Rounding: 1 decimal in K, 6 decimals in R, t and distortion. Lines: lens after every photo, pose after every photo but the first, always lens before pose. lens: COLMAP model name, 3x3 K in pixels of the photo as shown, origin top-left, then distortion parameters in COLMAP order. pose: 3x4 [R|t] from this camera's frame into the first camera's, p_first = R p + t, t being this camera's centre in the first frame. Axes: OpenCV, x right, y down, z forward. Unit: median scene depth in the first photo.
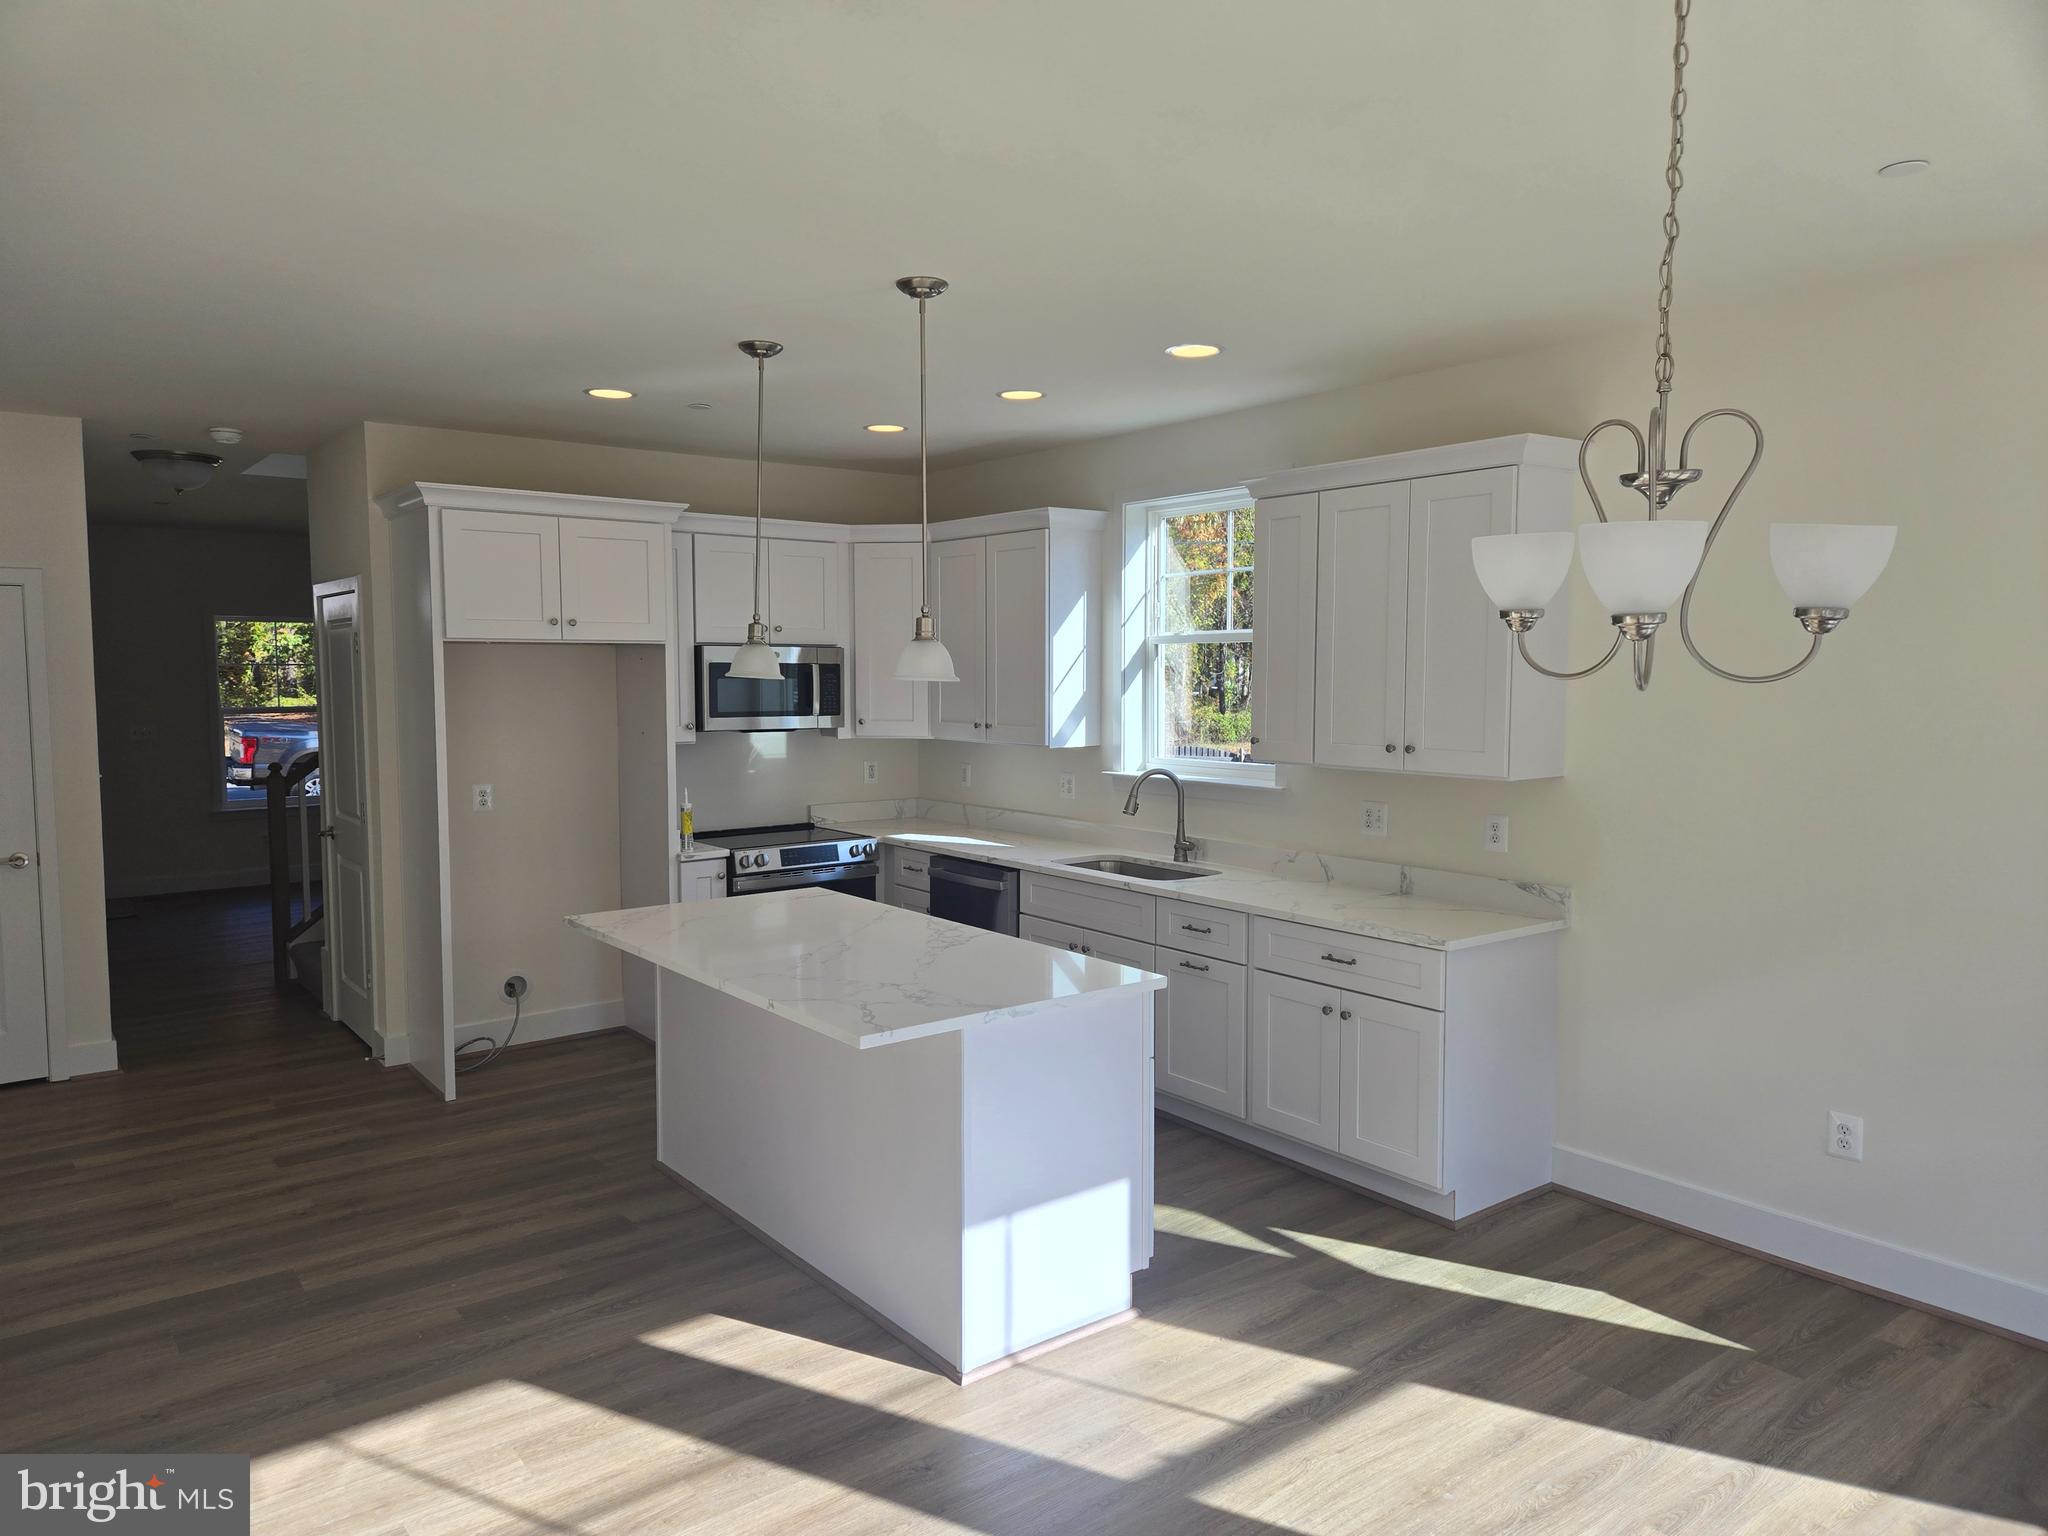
lens RADIAL K [[1375.6, 0, 1027.8], [0, 1375.6, 755.6], [0, 0, 1]] dist [0.034687, -0.001137]
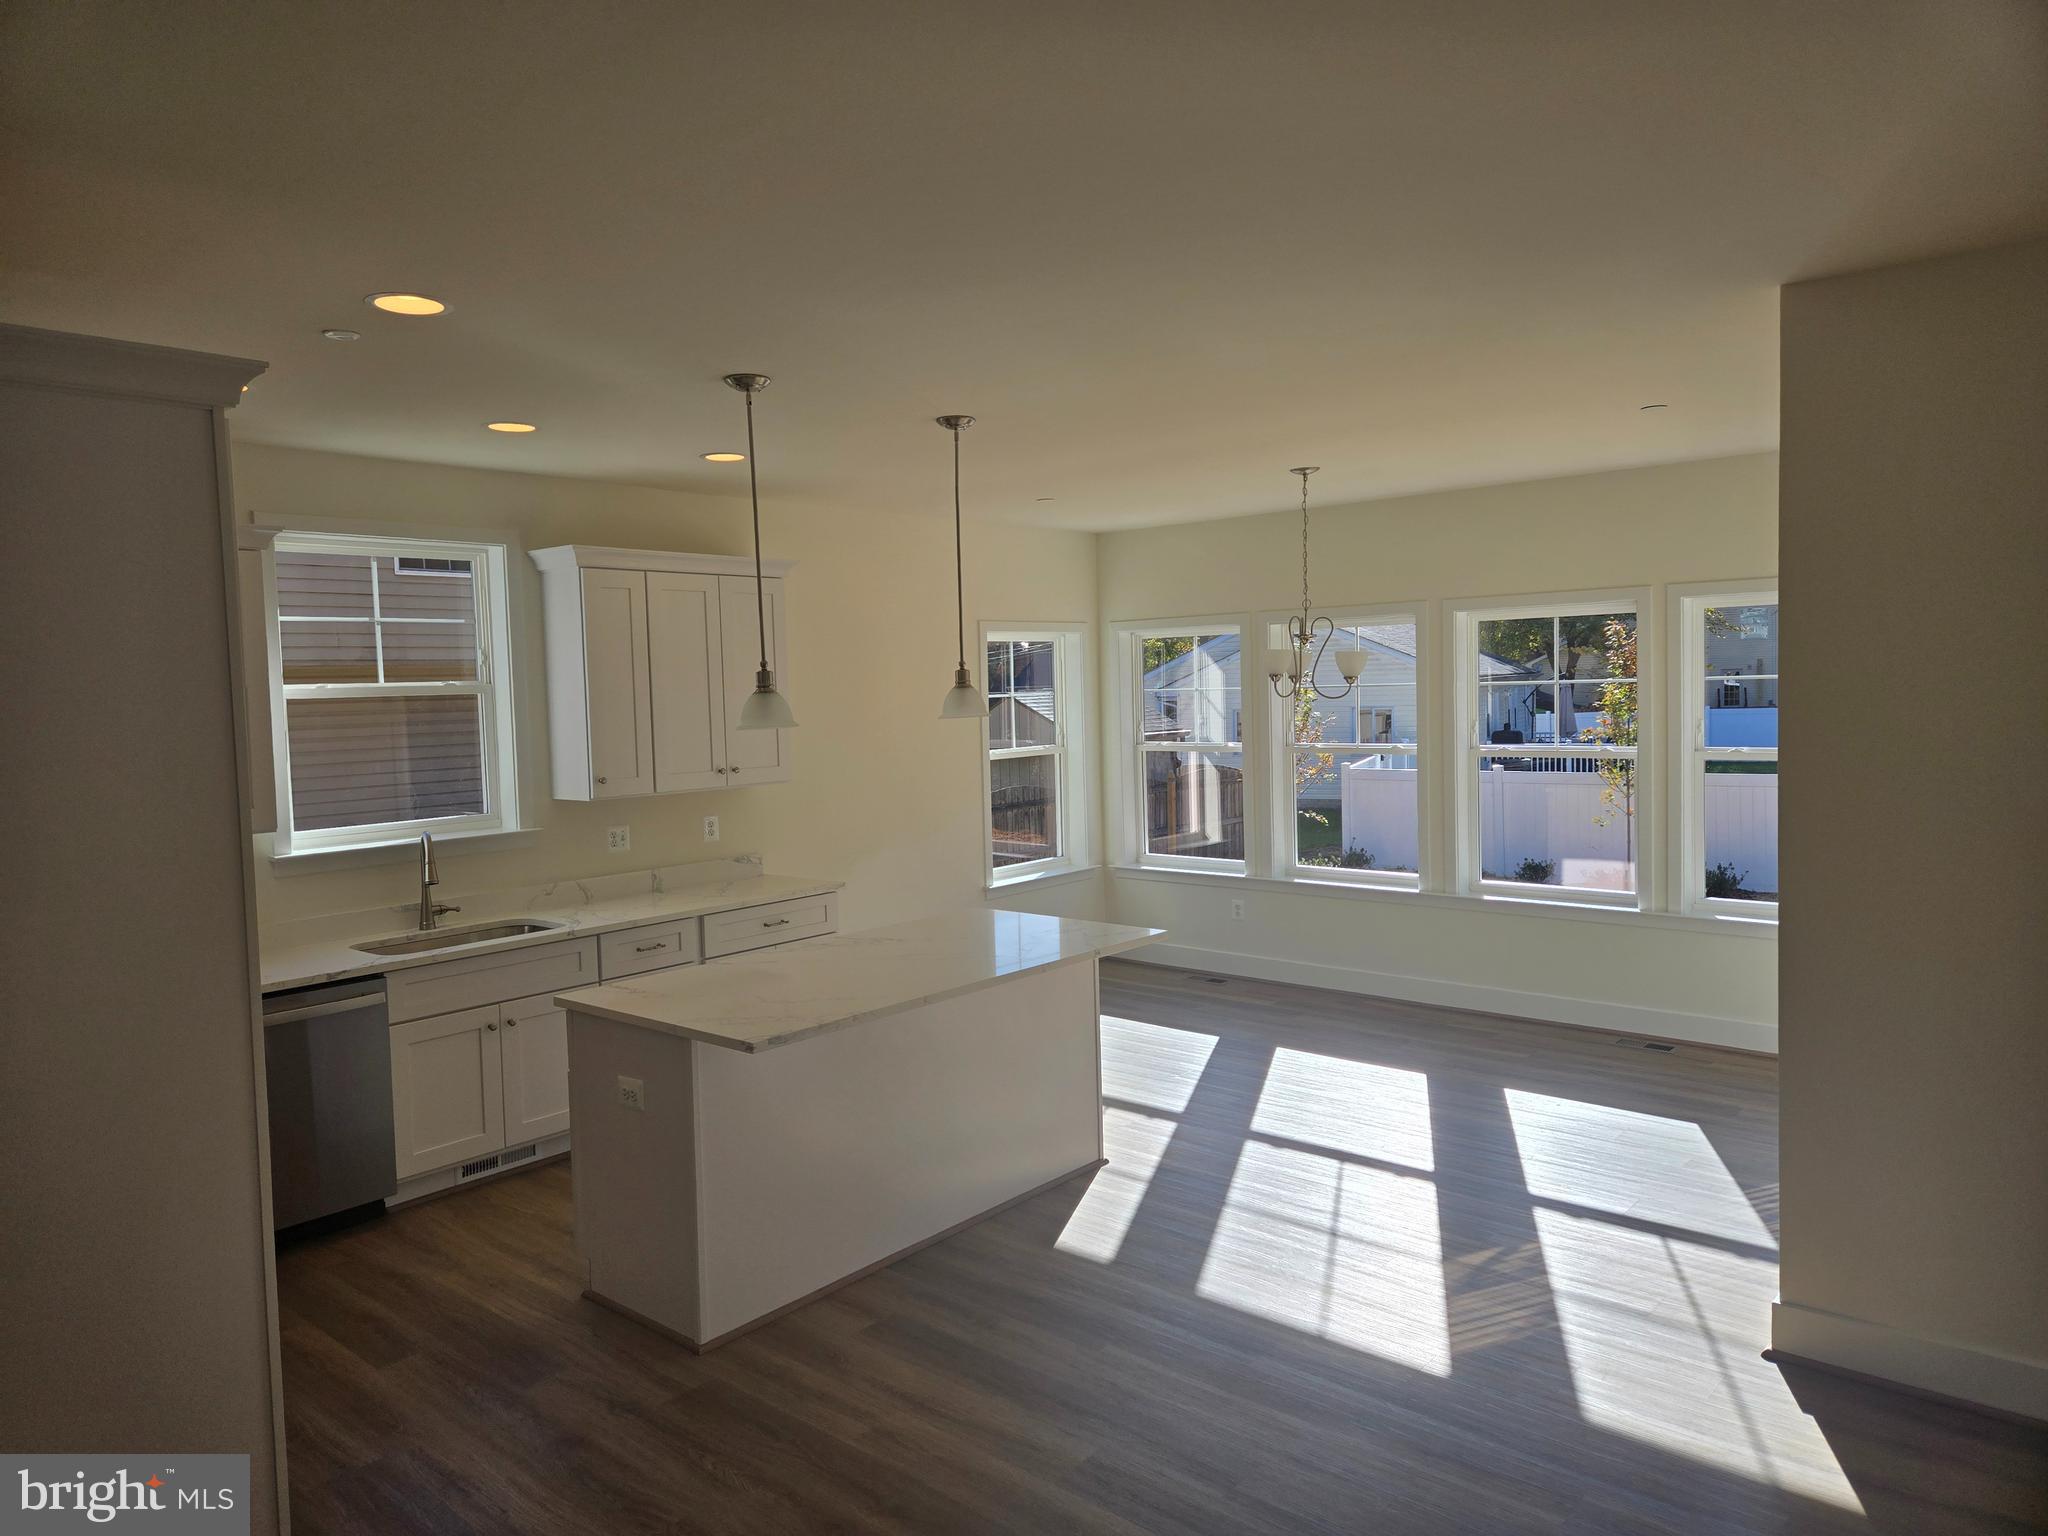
lens RADIAL K [[1366.0, 0, 990.9], [0, 1366.0, 762.8], [0, 0, 1]] dist [0.143868, -0.000328]
pose [[-0.174165, -0.051694, 0.983359, -1.132650], [0.092556, 0.993341, 0.068611, -0.083699], [-0.980357, 0.102965, -0.168221, 0.992376]]
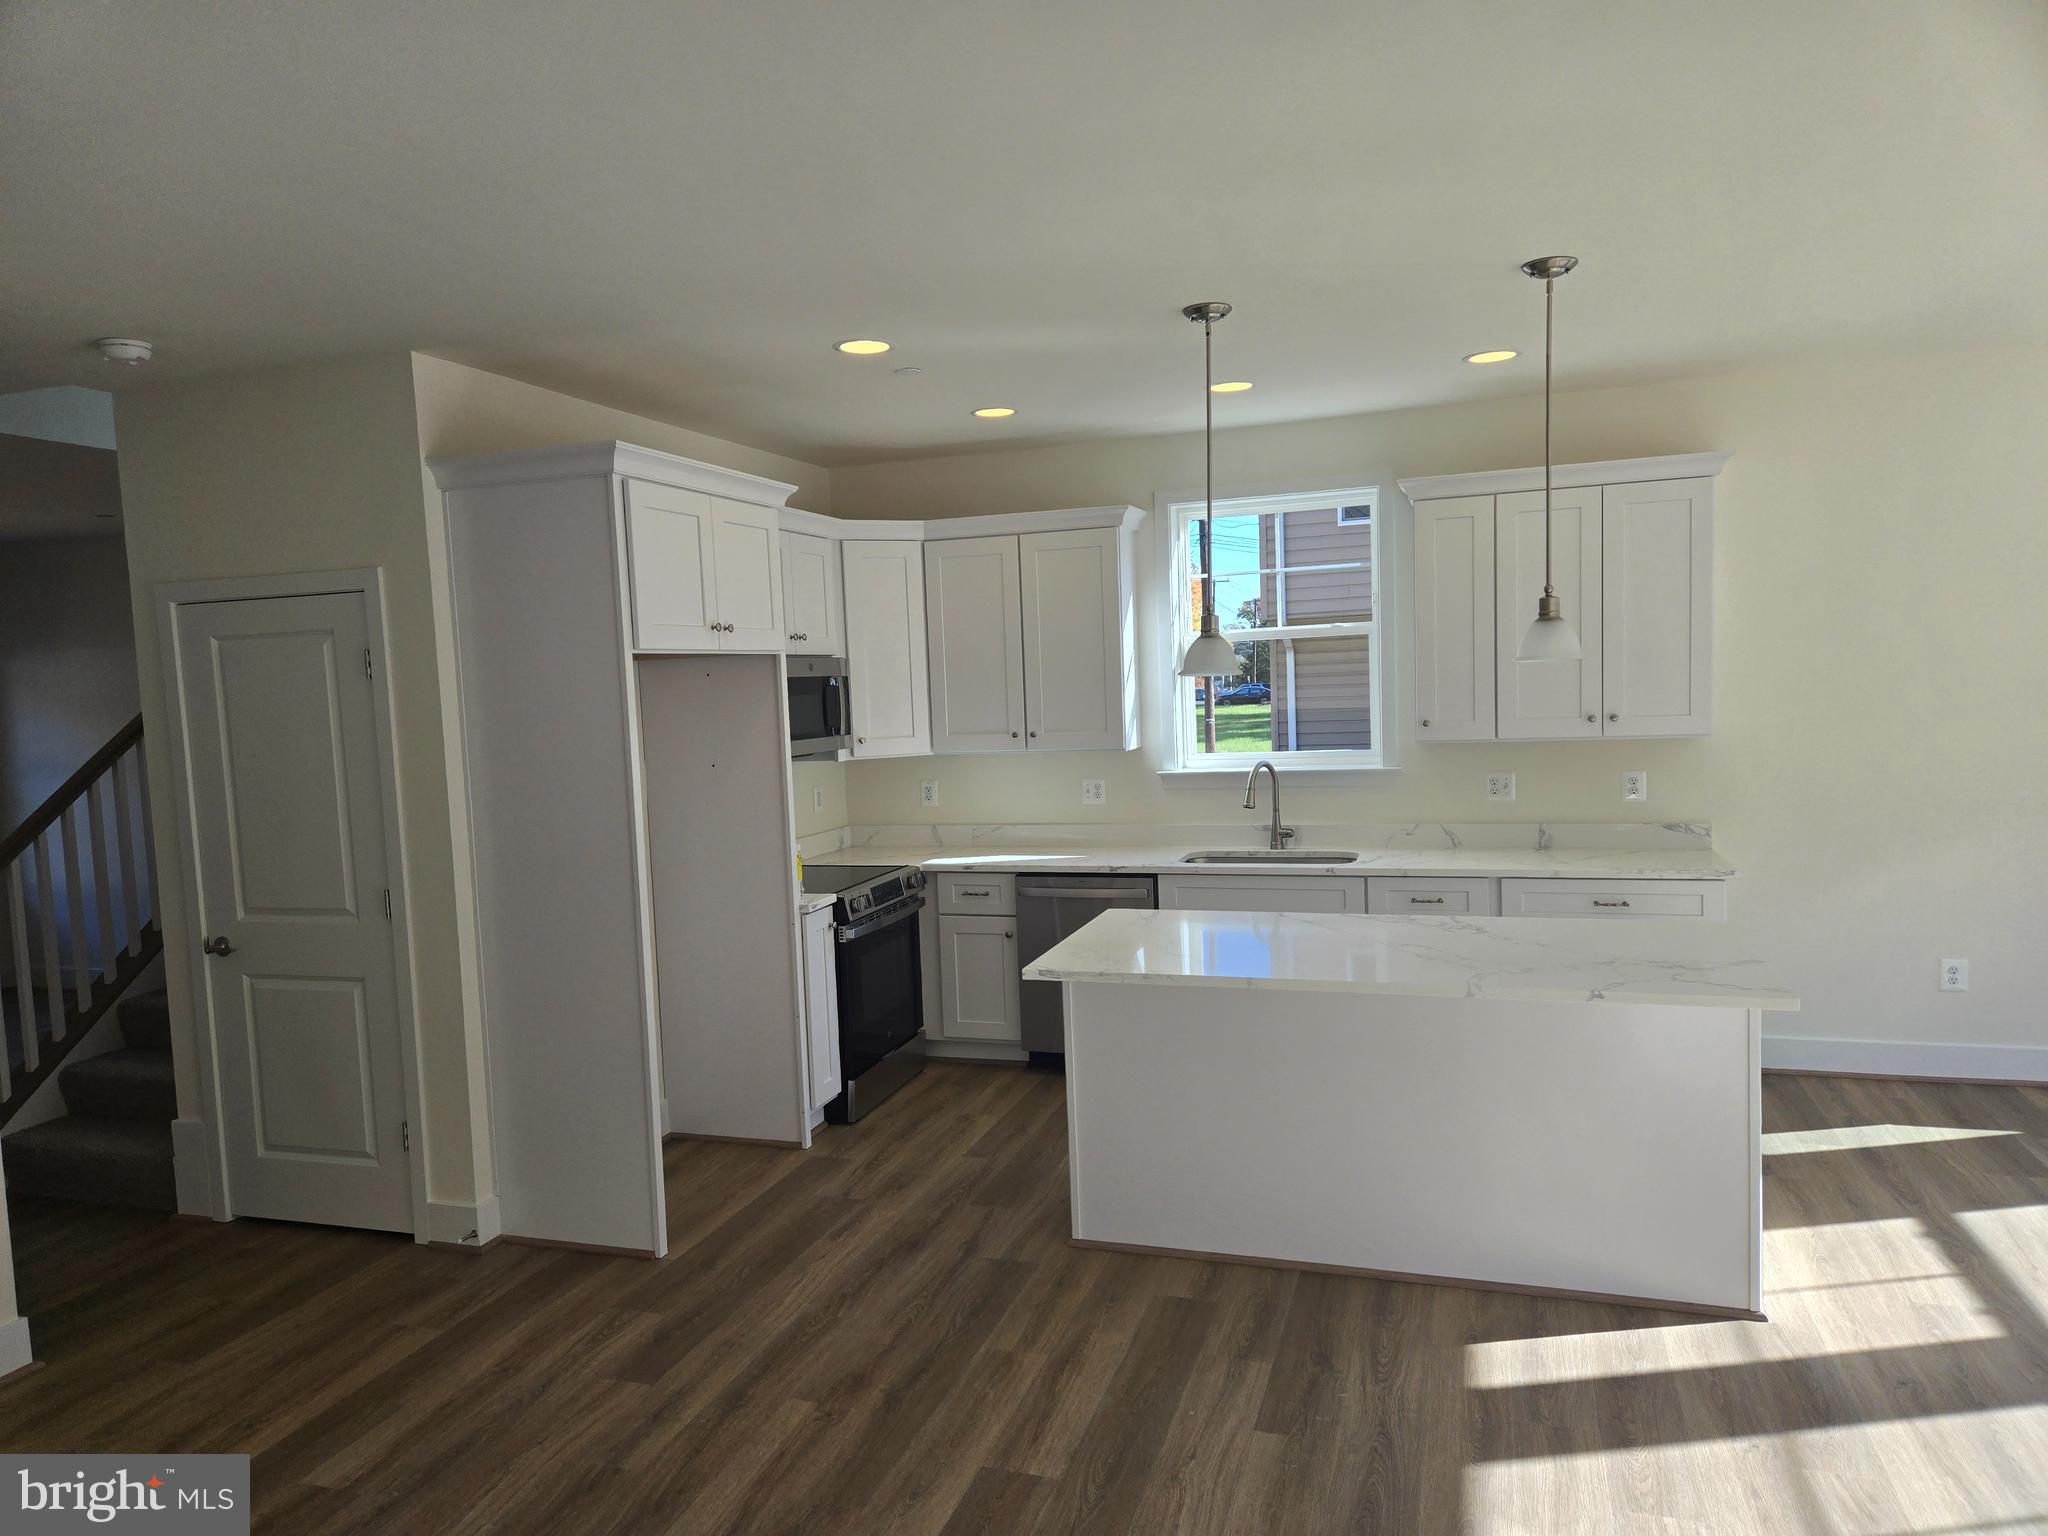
lens RADIAL K [[1356.9, 0, 1024.0], [0, 1356.9, 768.0], [0, 0, 1]] dist [0.050522, -0.047640]
pose [[0.834198, -0.071068, 0.546866, -0.780002], [0.076650, 0.996978, 0.012639, -0.015354], [-0.546112, 0.031374, 0.837125, 0.310804]]
